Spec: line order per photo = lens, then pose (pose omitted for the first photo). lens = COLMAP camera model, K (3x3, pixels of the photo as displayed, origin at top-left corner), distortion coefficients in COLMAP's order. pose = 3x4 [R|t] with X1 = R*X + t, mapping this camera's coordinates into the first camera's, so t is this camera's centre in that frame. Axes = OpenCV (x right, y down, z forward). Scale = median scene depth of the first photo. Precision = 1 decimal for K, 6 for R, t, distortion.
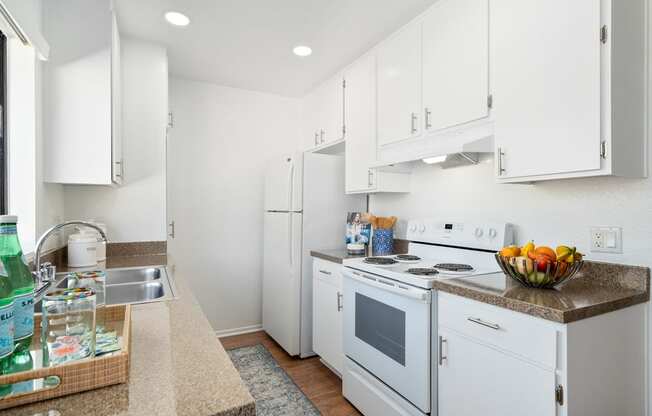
lens RADIAL K [[336.5, 0, 329.7], [0, 336.5, 207.5], [0, 0, 1]] dist [0.000859, 0.000118]
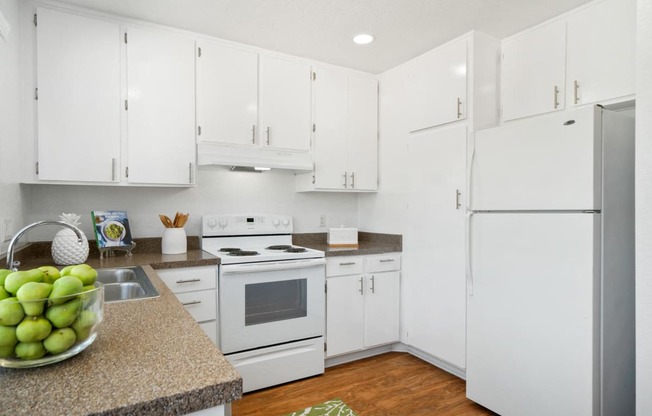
lens RADIAL K [[378.5, 0, 326.0], [0, 378.5, 208.0], [0, 0, 1]] dist [0.003332, 0.001247]
pose [[-0.033927, 0.001384, 0.999423, -1.146114], [-0.012621, 0.999919, -0.001813, 0.010929], [-0.999345, -0.012675, -0.033907, 0.808789]]
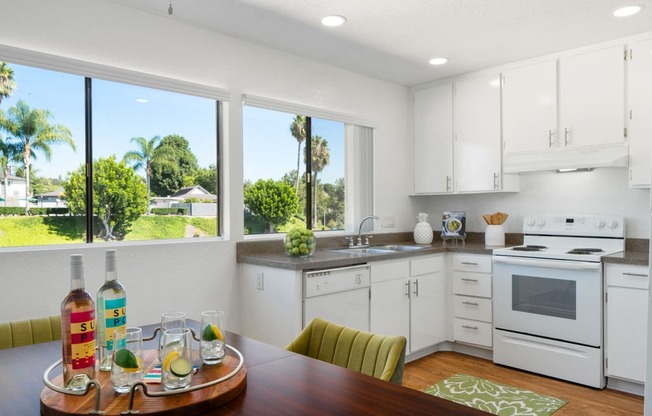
lens RADIAL K [[470.2, 0, 326.0], [0, 470.2, 208.0], [0, 0, 1]] dist [-0.007644, -0.002169]
pose [[0.963616, 0.000062, 0.267292, -1.066272], [-0.001312, 0.999989, 0.004499, 0.001145], [-0.267288, -0.004686, 0.963605, -0.487350]]
